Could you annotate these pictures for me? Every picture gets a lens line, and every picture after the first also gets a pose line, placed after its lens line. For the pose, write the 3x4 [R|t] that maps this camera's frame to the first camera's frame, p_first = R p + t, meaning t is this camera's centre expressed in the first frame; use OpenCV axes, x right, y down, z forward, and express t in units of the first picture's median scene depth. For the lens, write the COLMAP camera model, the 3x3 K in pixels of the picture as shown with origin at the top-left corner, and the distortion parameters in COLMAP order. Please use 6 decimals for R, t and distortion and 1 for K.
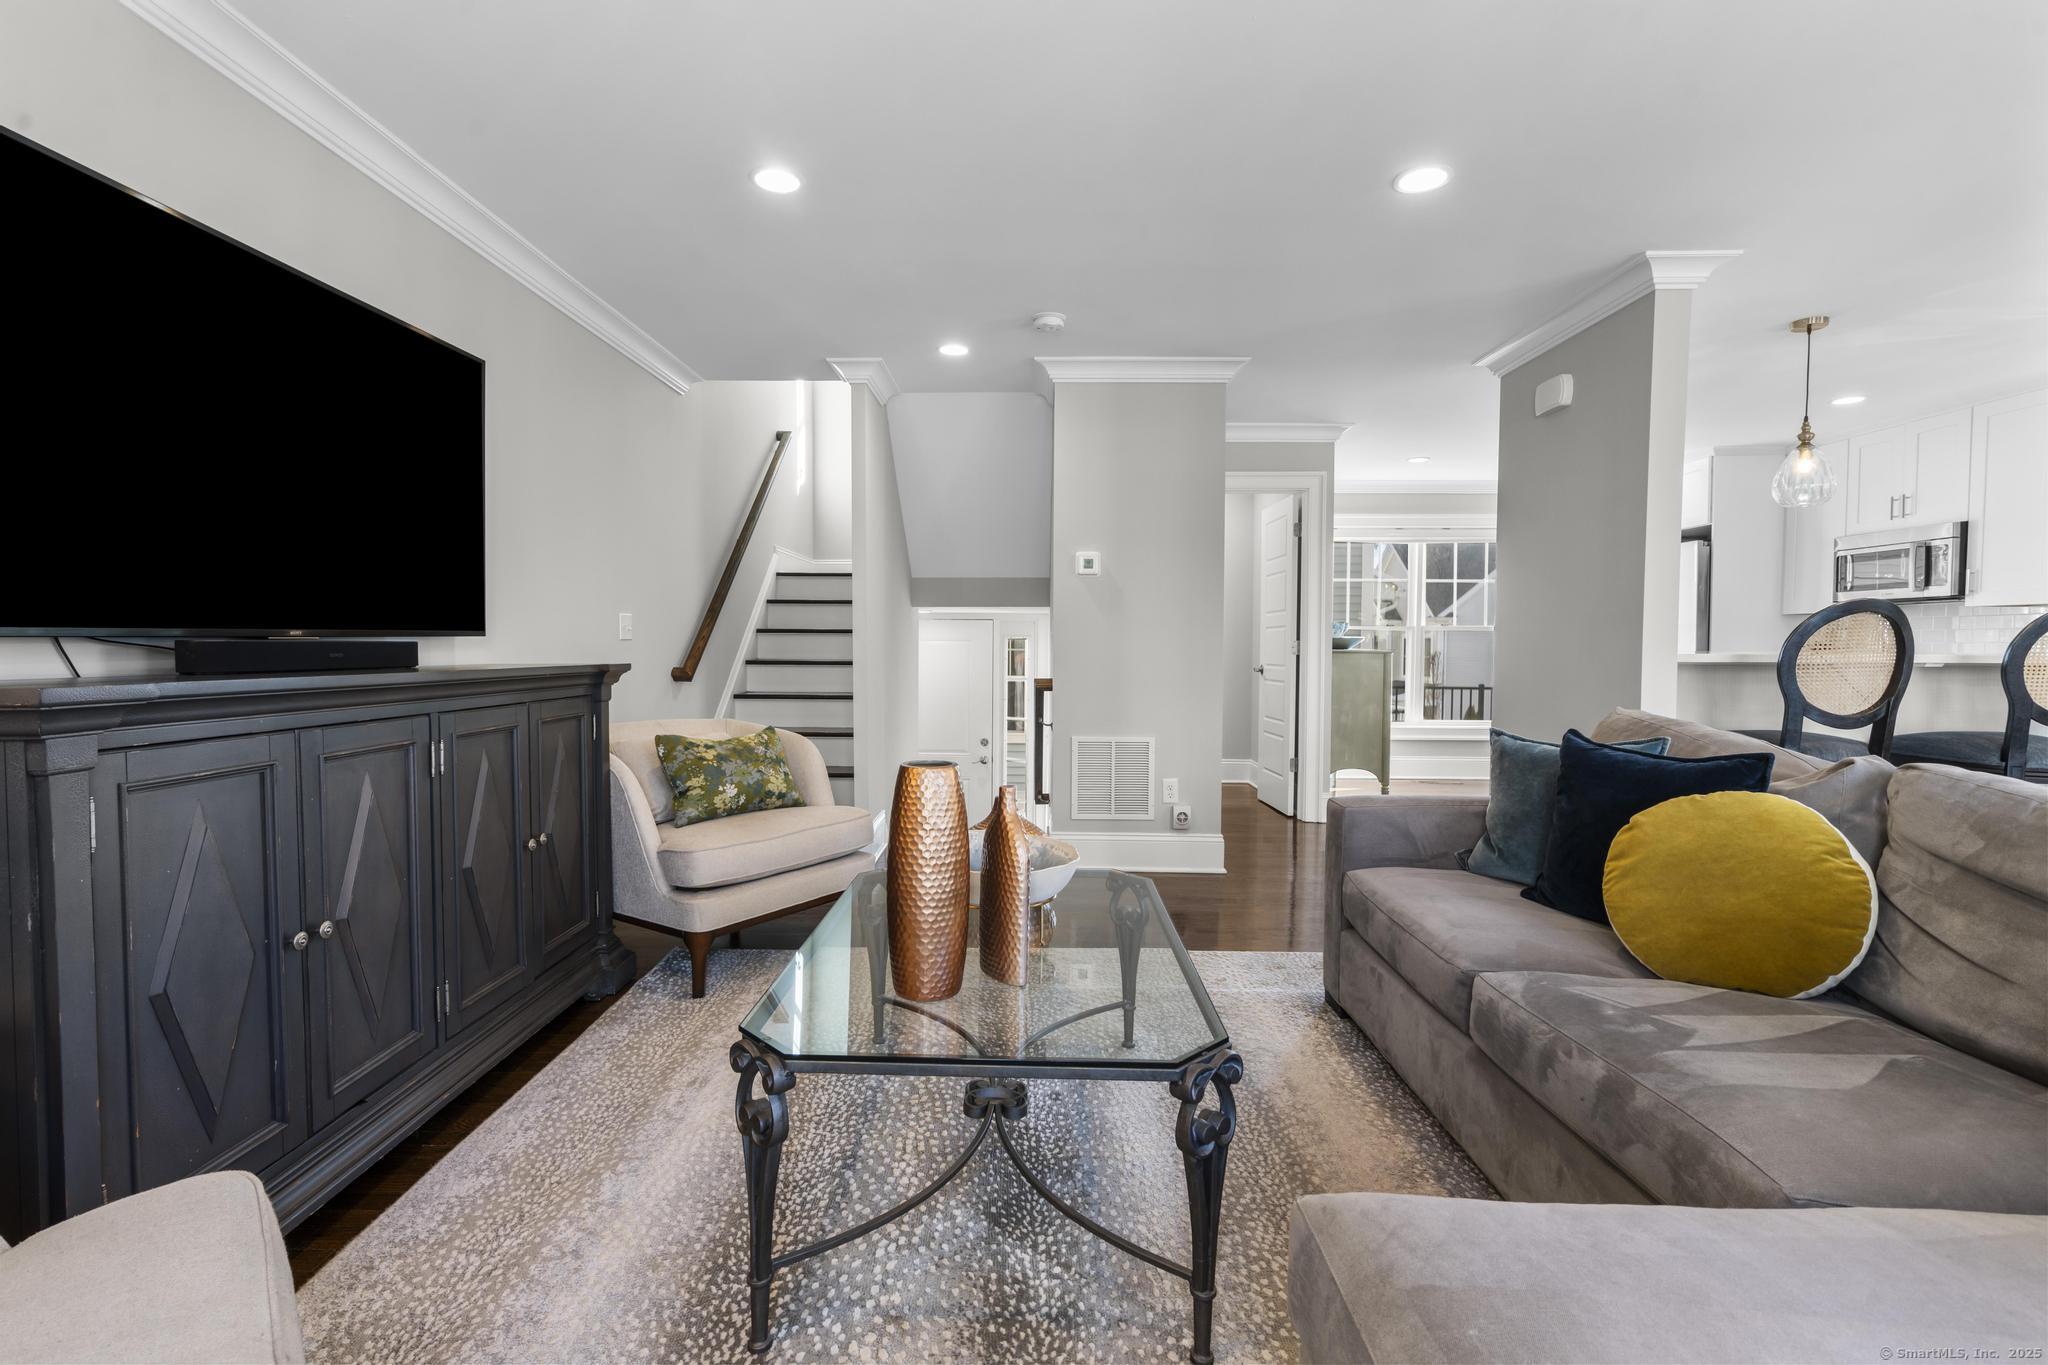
lens RADIAL K [[936.3, 0, 1012.8], [0, 936.3, 675.3], [0, 0, 1]] dist [0.003616, 0.001447]
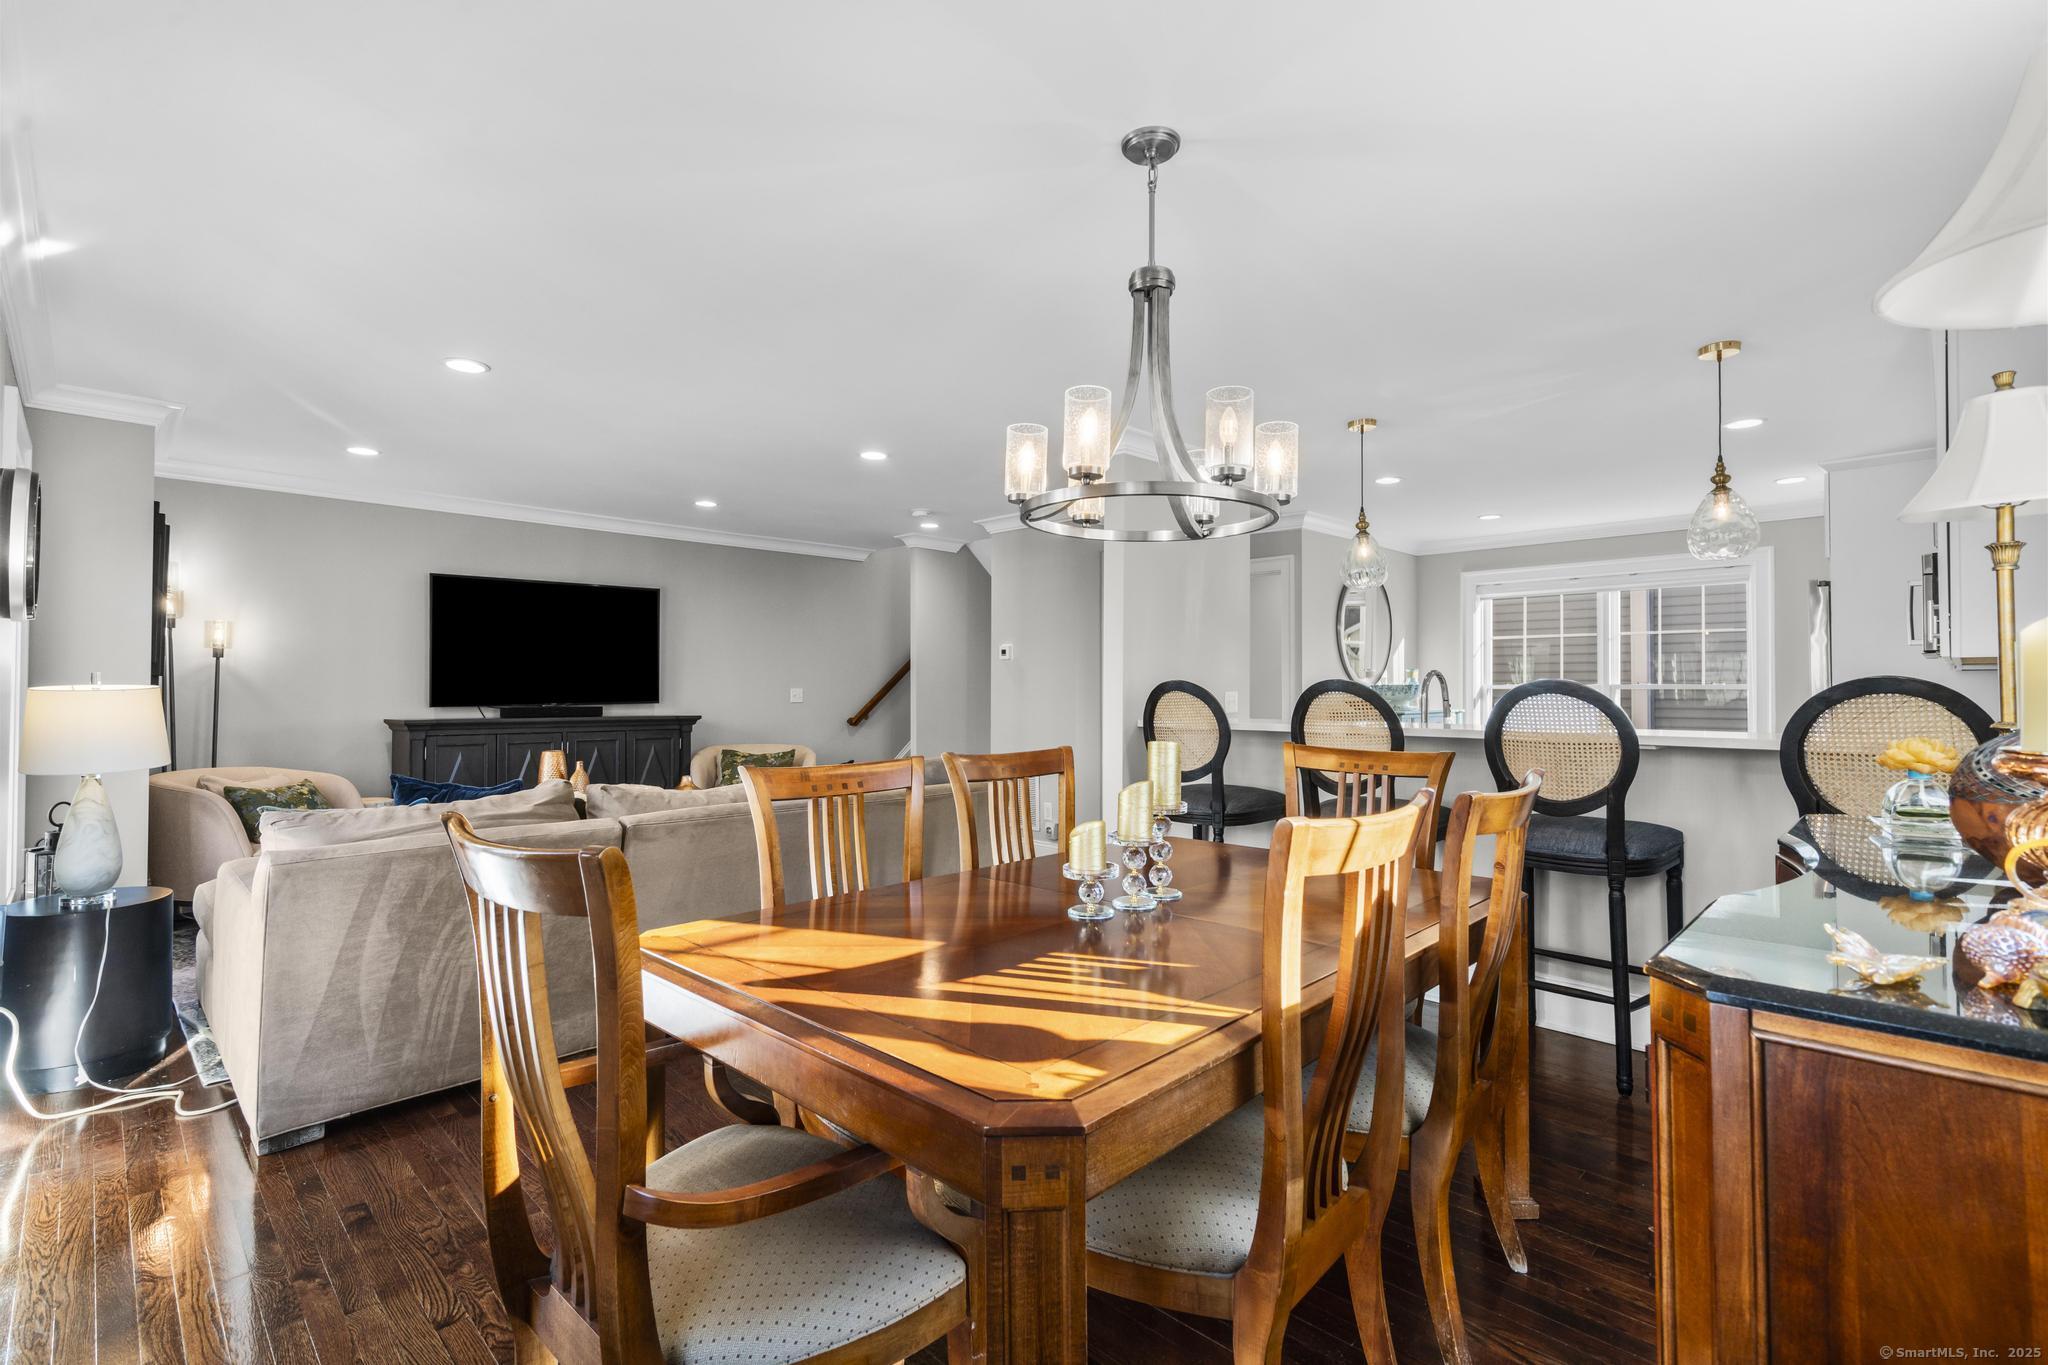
lens RADIAL K [[949.9, 0, 1014.7], [0, 949.9, 678.7], [0, 0, 1]] dist [0.002068, 0.001167]
pose [[0.745896, -0.011513, -0.665963, 1.728806], [-0.021535, 0.998911, -0.041390, -0.024862], [0.665714, 0.045214, 0.744836, -0.190449]]
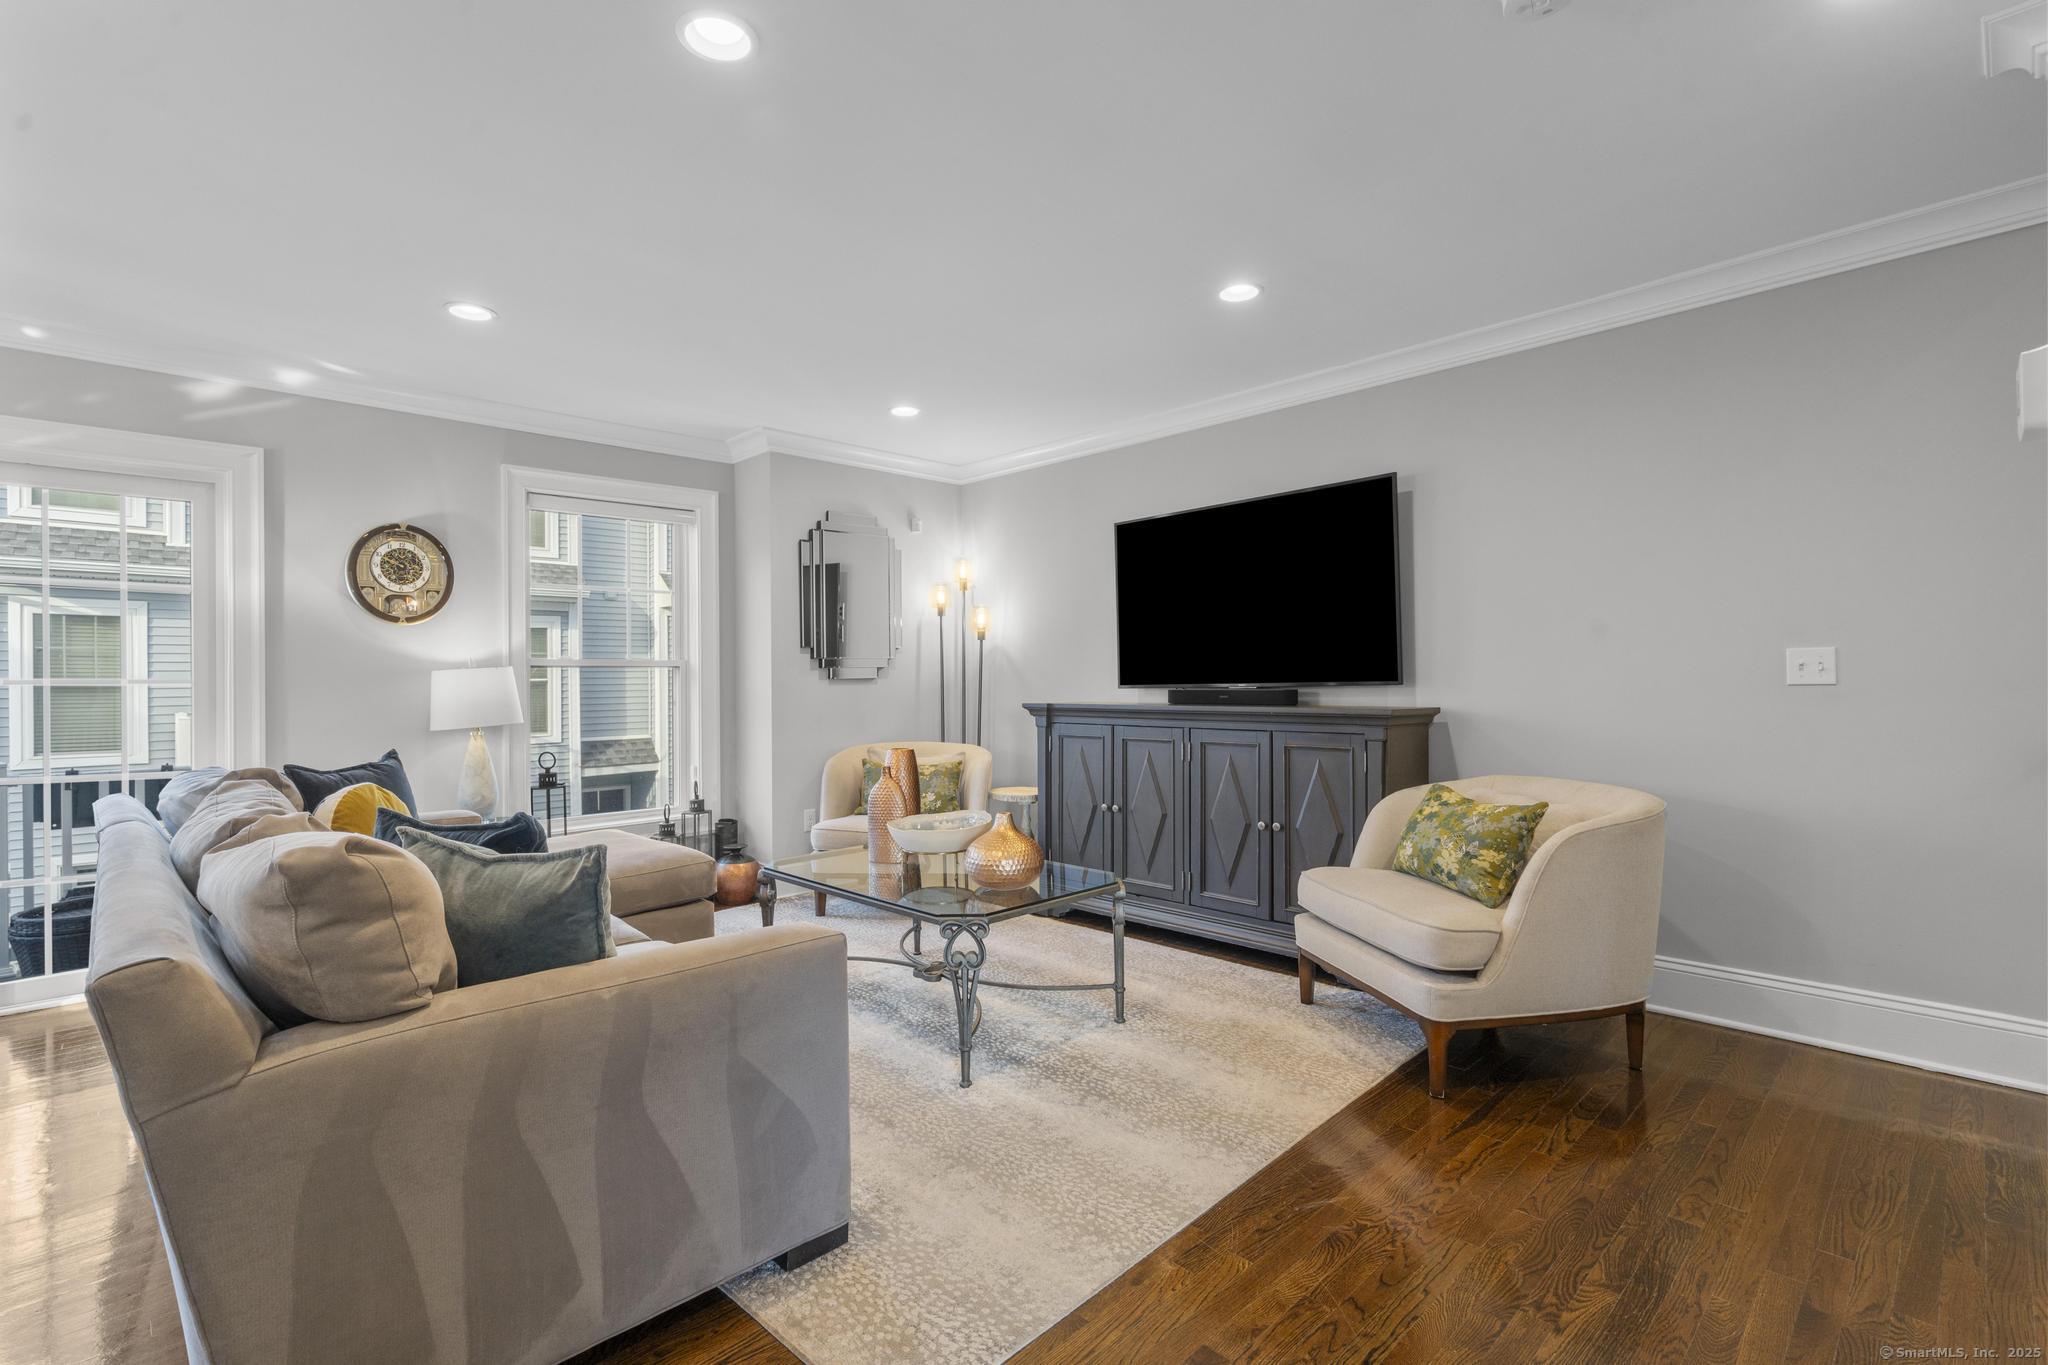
lens RADIAL K [[949.9, 0, 1014.7], [0, 949.9, 678.7], [0, 0, 1]] dist [0.002068, 0.001167]
pose [[-0.703056, -0.000510, -0.711135, 0.739969], [-0.019268, 0.999646, 0.018332, -0.065187], [0.710874, 0.026591, -0.702817, 1.555985]]
